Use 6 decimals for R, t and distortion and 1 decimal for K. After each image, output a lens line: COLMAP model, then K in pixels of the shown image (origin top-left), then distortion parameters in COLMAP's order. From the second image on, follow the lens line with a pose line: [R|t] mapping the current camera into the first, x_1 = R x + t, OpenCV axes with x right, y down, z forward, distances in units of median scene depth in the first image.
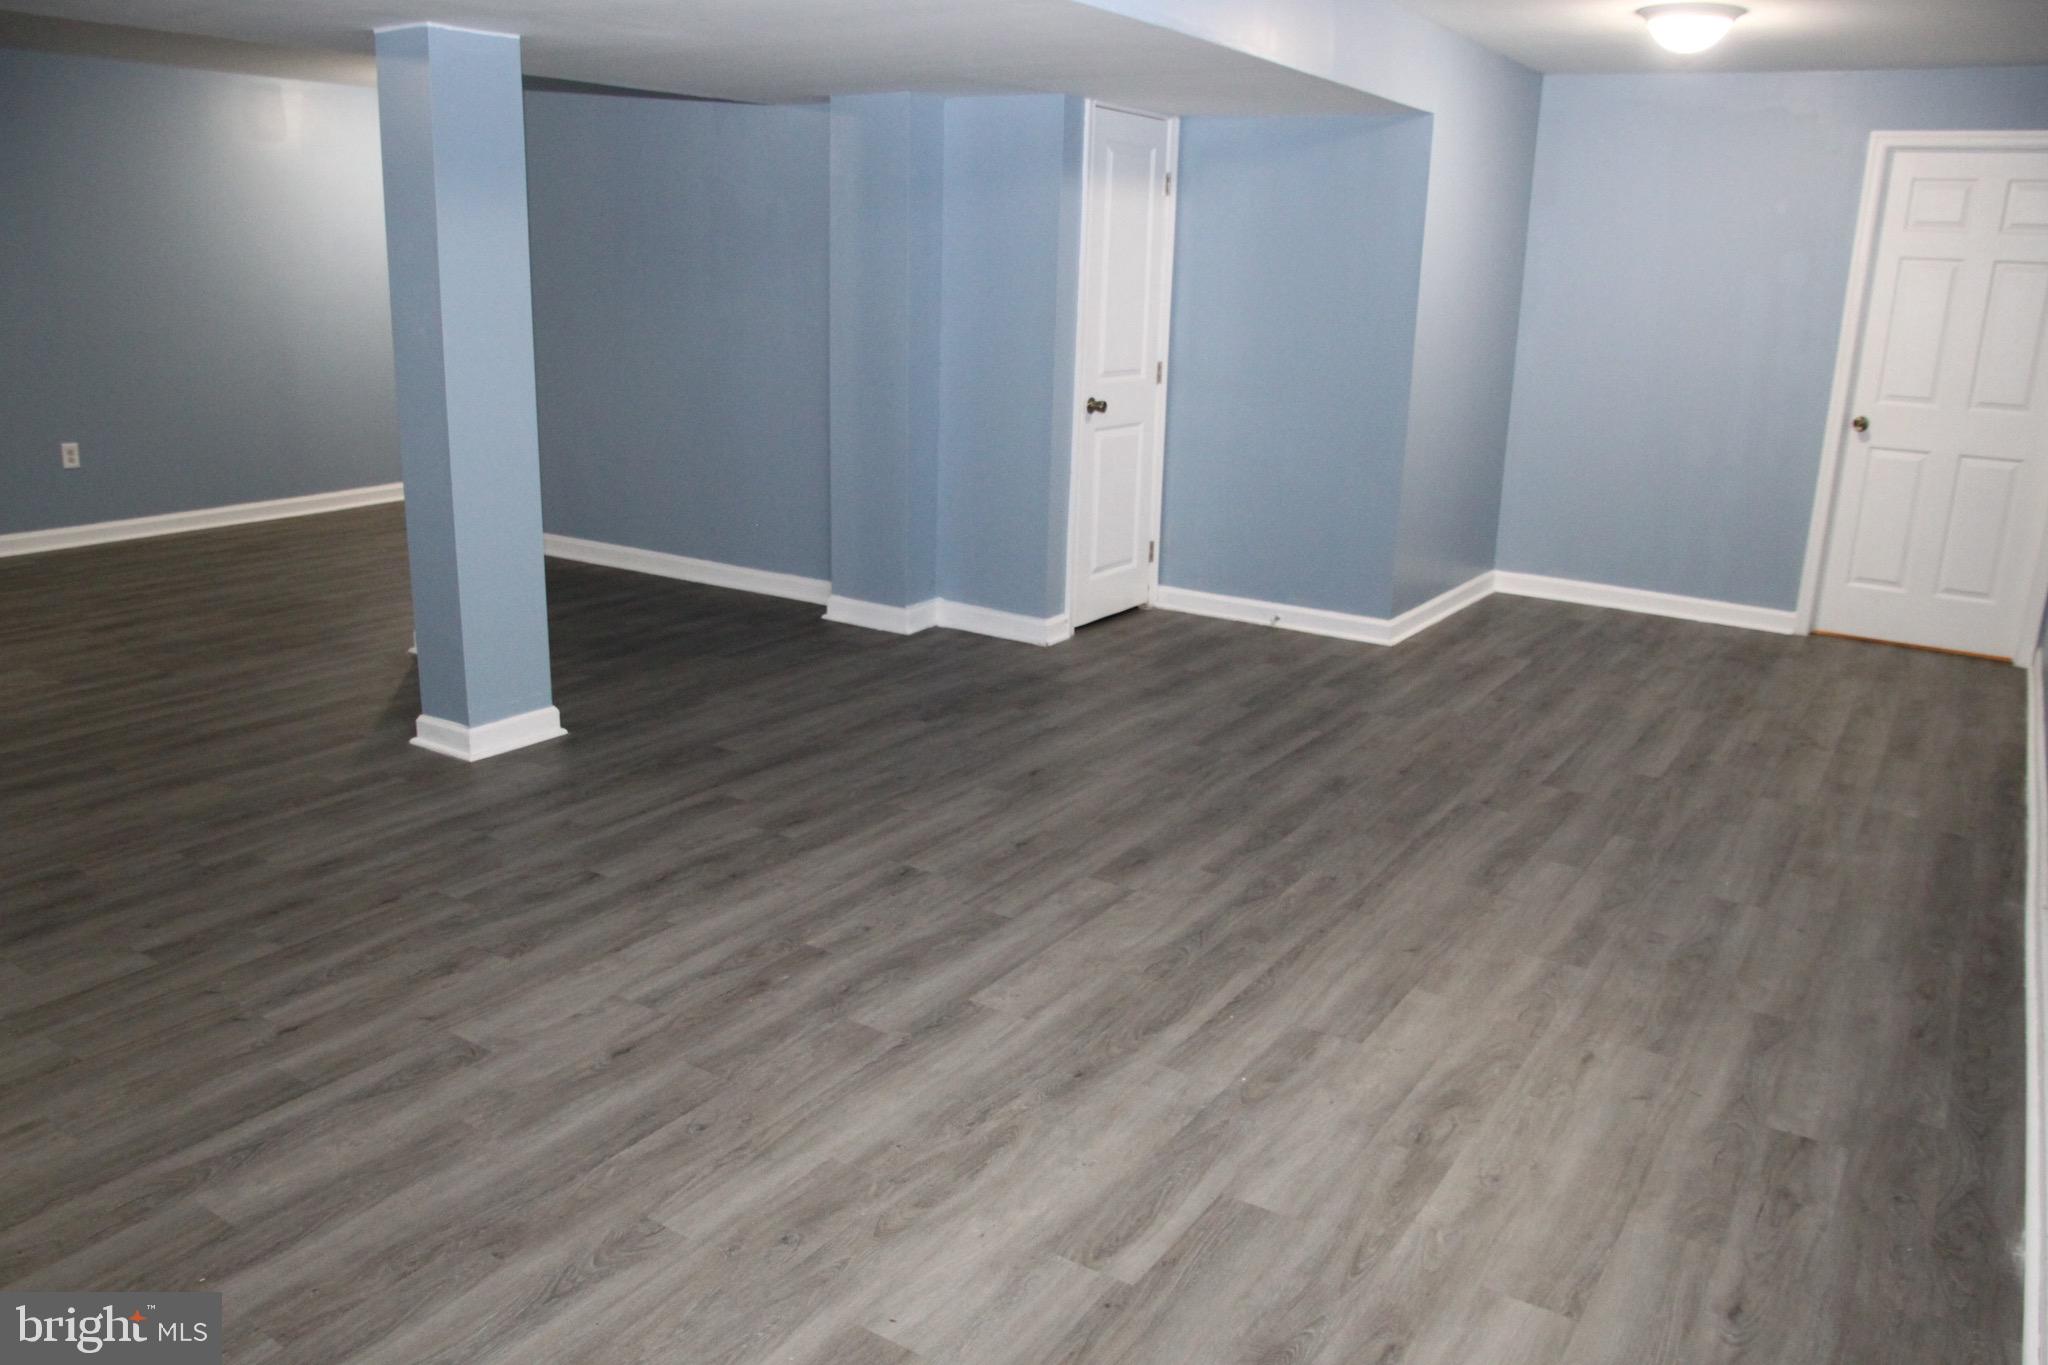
lens RADIAL K [[1533.7, 0, 1027.6], [0, 1533.7, 706.7], [0, 0, 1]] dist [-0.136395, 0.077067]
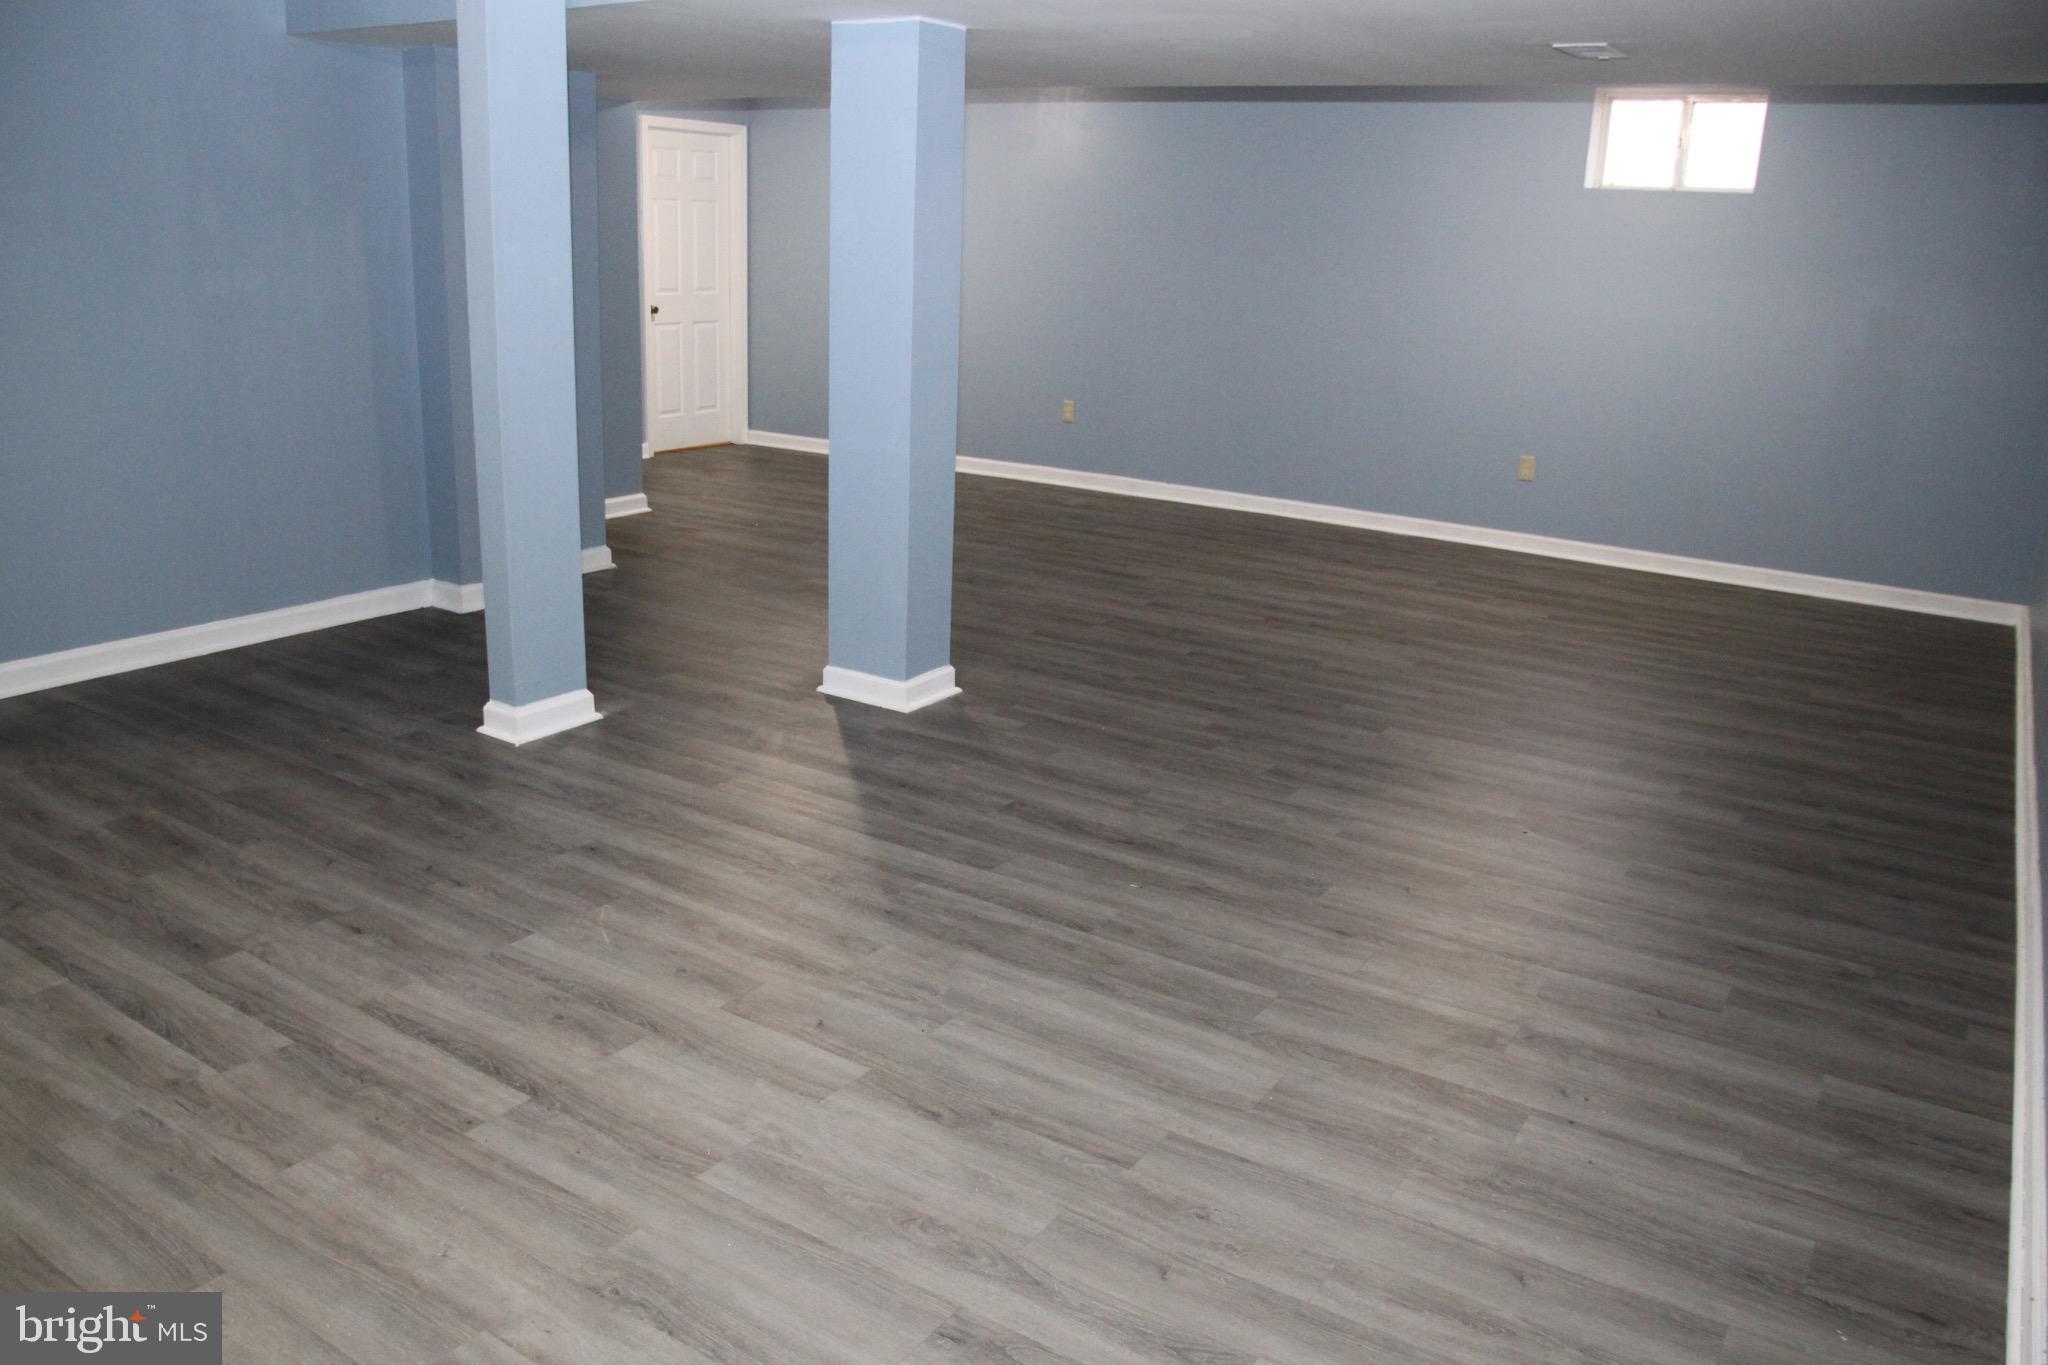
lens RADIAL K [[1533.7, 0, 1027.6], [0, 1533.7, 706.7], [0, 0, 1]] dist [-0.136395, 0.077067]
pose [[0.005038, -0.319461, 0.947586, -1.662667], [0.241455, 0.919949, 0.308860, -0.333770], [-0.970399, 0.227243, 0.081770, 0.992421]]
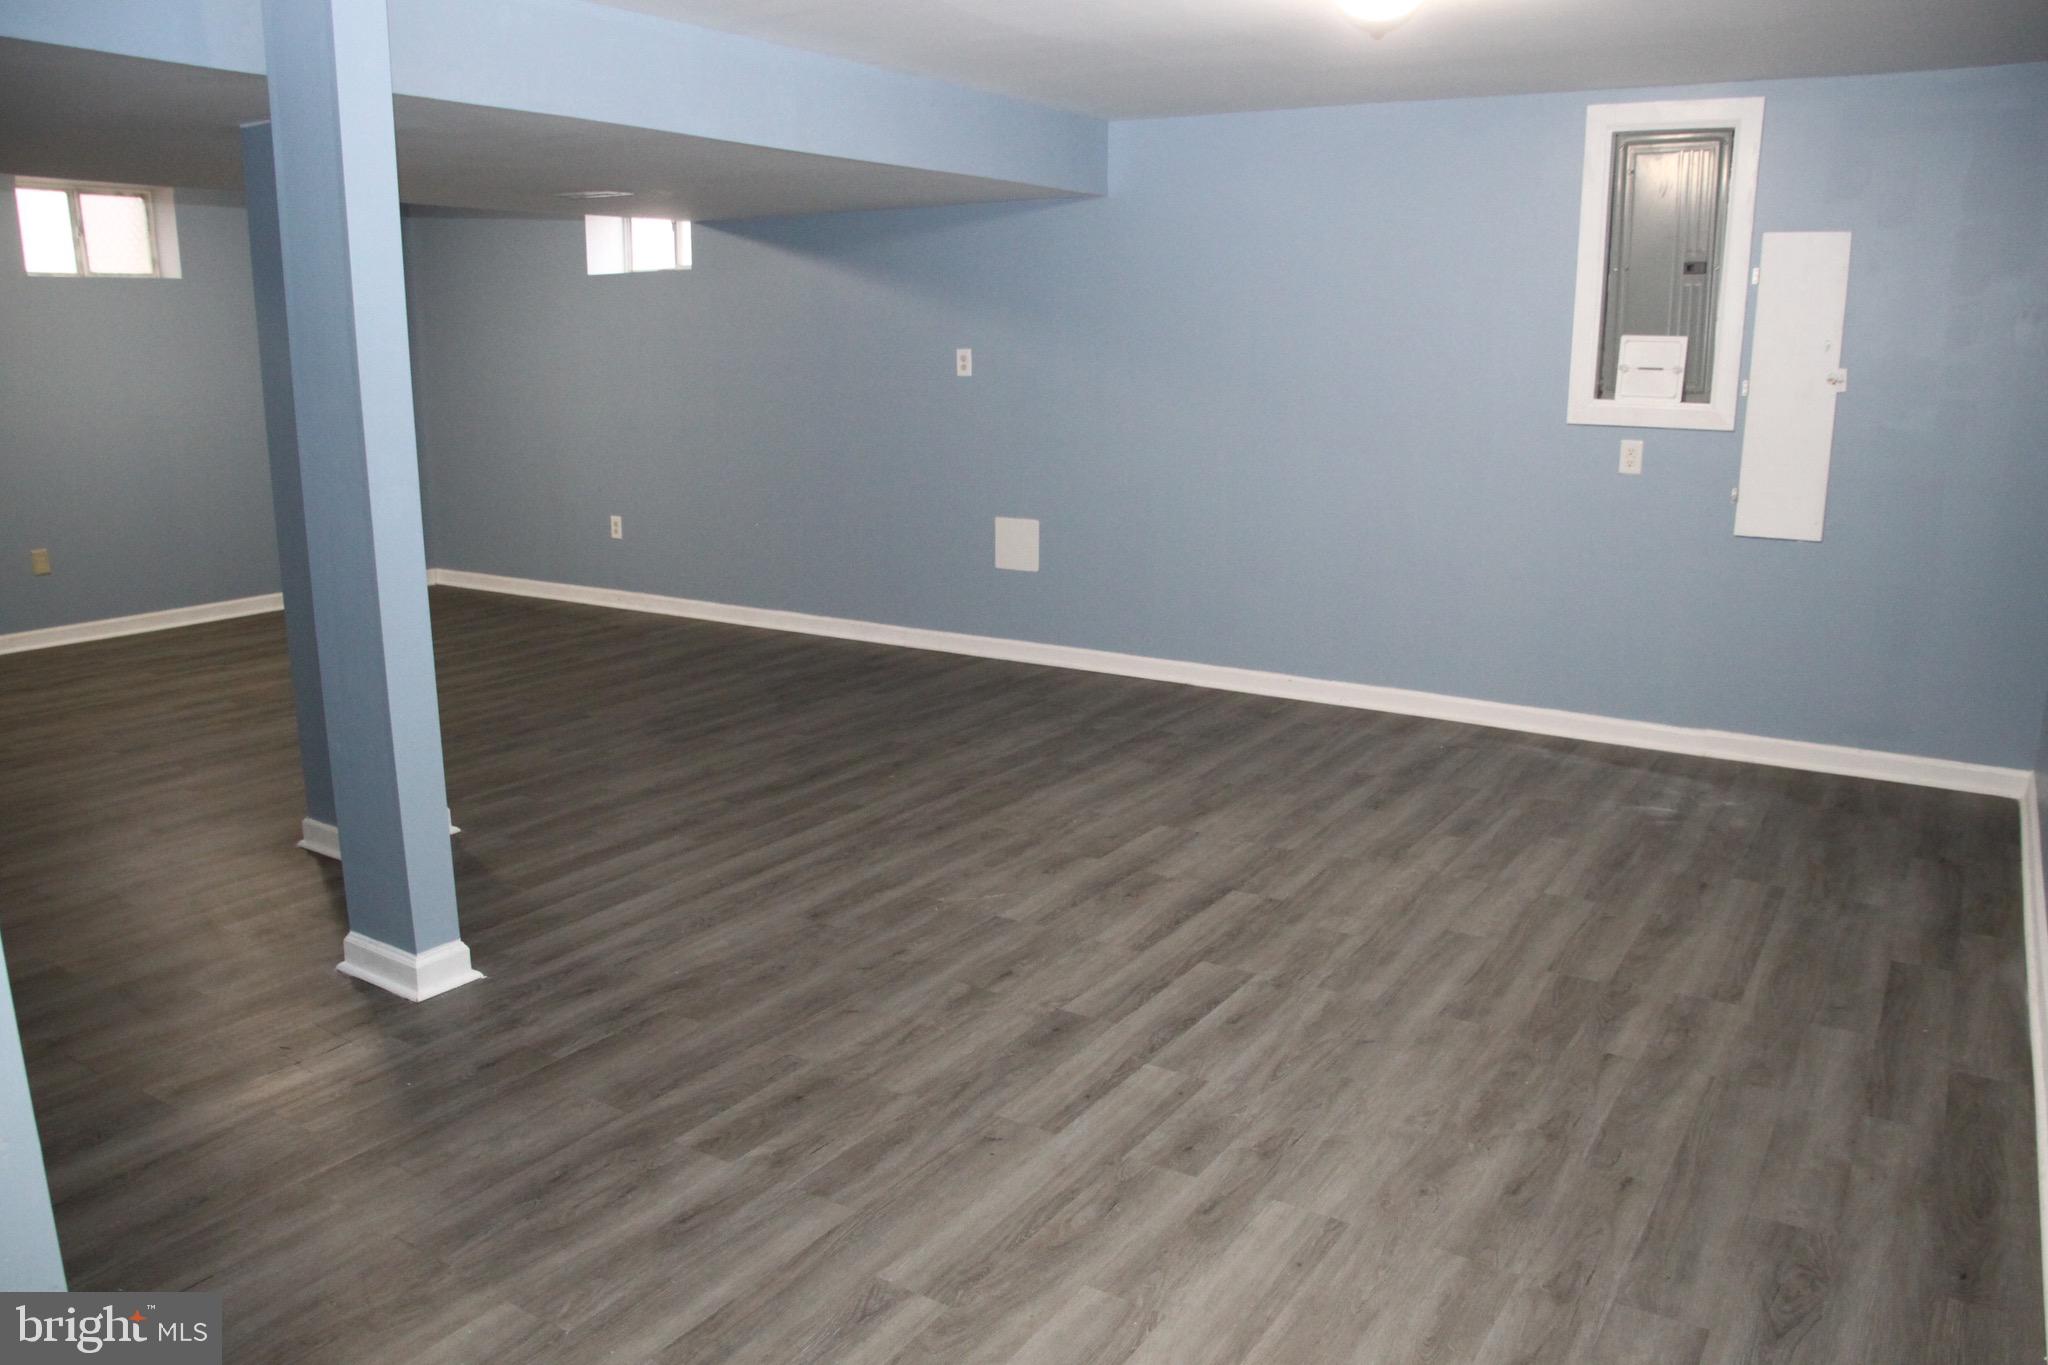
lens RADIAL K [[1533.7, 0, 1027.6], [0, 1533.7, 706.7], [0, 0, 1]] dist [-0.136395, 0.077067]
pose [[-0.999609, -0.027379, -0.005753, -0.934691], [-0.026639, 0.868641, 0.494725, -0.652945], [-0.008548, 0.494685, -0.869030, 2.160488]]
